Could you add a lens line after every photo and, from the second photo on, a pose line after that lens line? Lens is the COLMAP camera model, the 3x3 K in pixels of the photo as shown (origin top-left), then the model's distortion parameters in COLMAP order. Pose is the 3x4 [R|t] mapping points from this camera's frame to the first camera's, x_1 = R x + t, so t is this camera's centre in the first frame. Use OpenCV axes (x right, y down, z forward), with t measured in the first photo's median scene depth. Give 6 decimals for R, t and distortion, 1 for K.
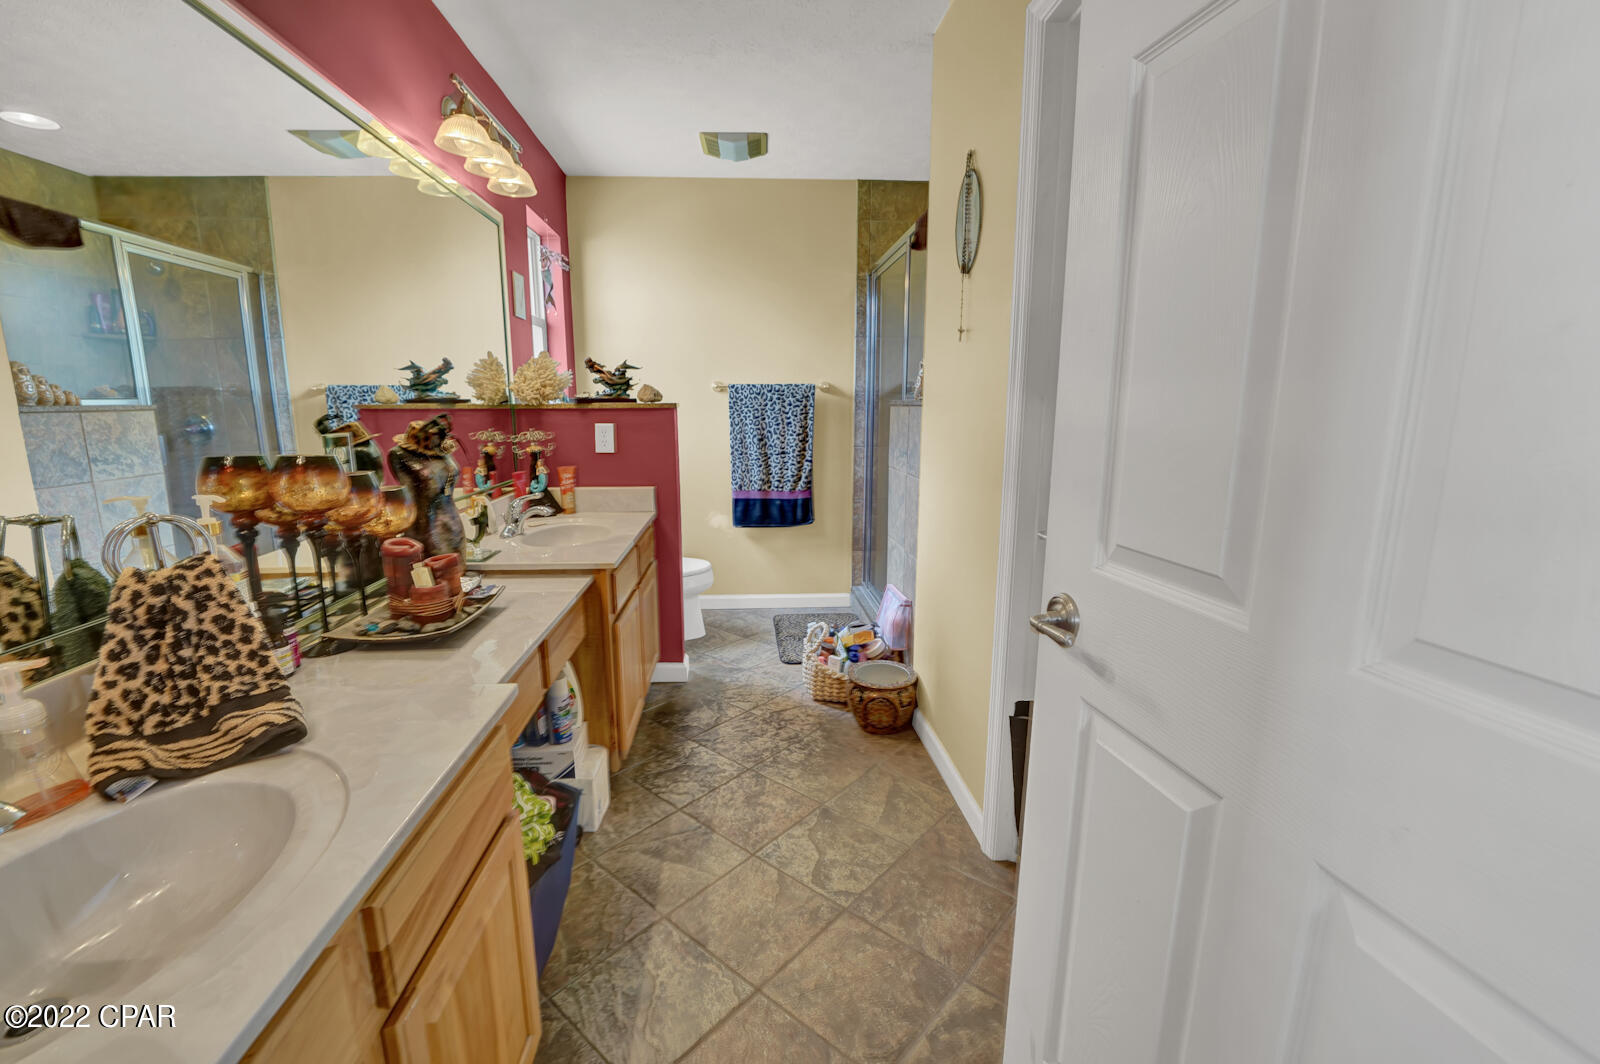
lens RADIAL K [[655.9, 0, 793.8], [0, 655.9, 530.3], [0, 0, 1]] dist [-0.029006, 0.002841]
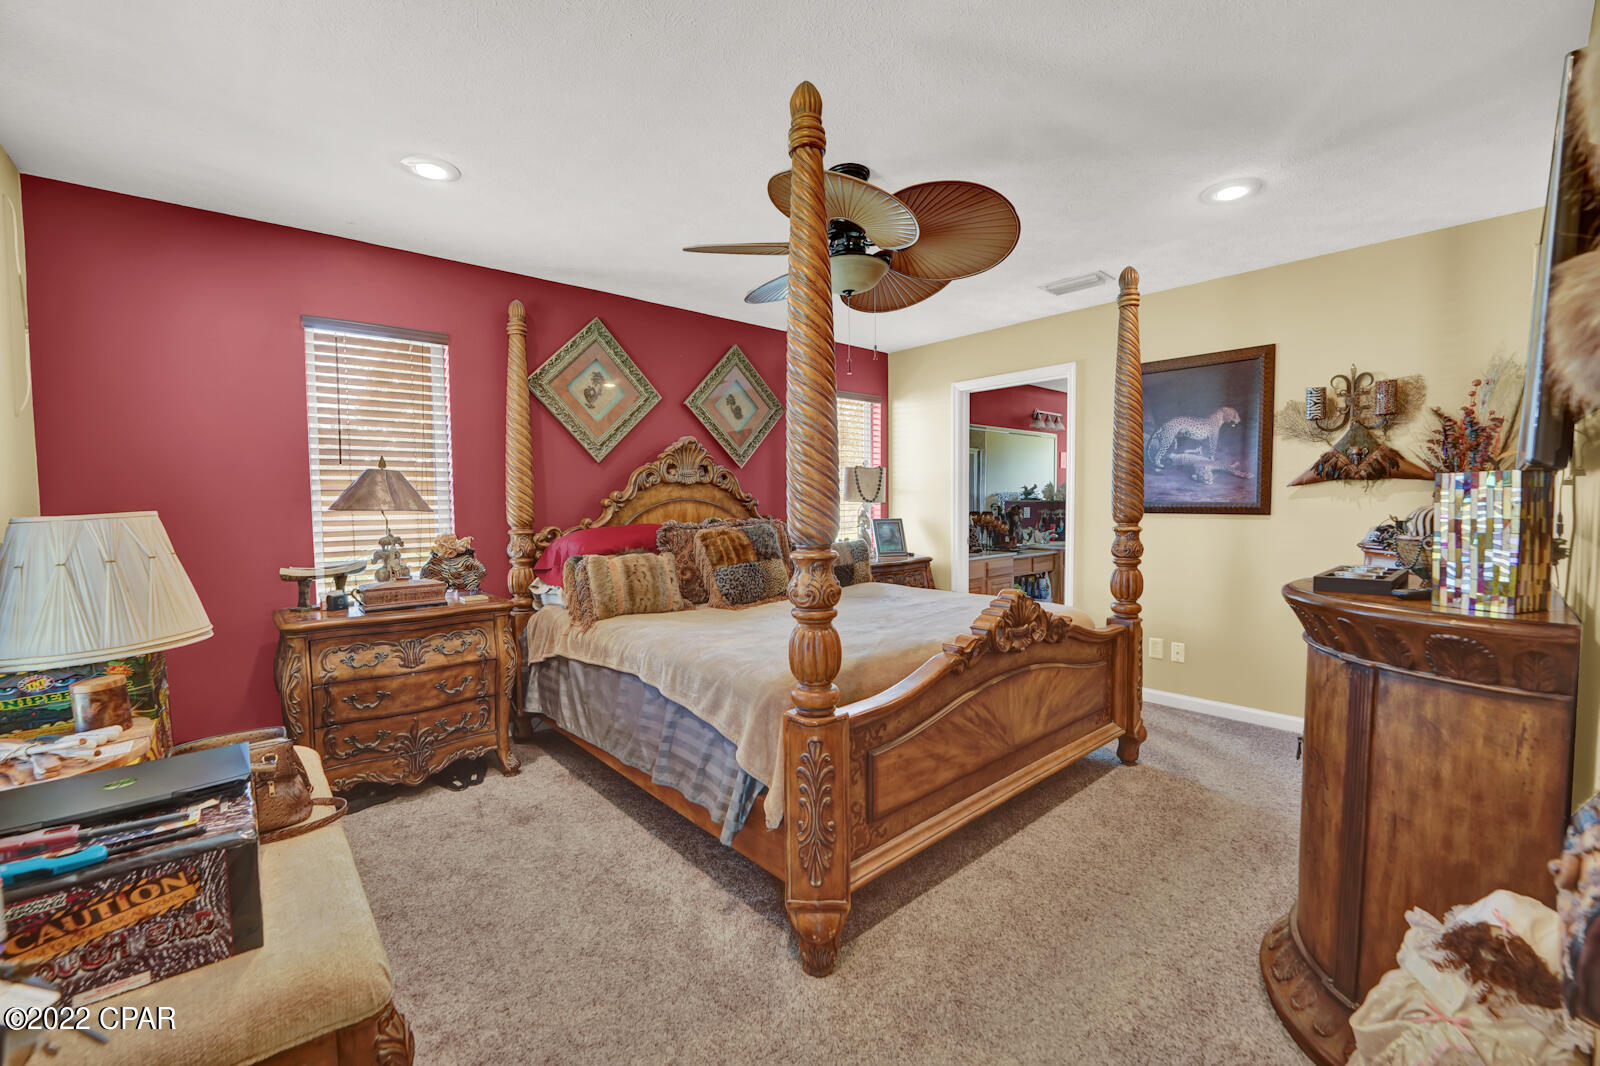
lens RADIAL K [[649.5, 0, 802.2], [0, 649.5, 535.7], [0, 0, 1]] dist [-0.027439, 0.001674]
pose [[0.598776, 0.029200, -0.800384, 1.947363], [-0.134900, 0.988735, -0.064849, 0.477500], [0.789474, 0.146802, 0.595970, -2.506237]]
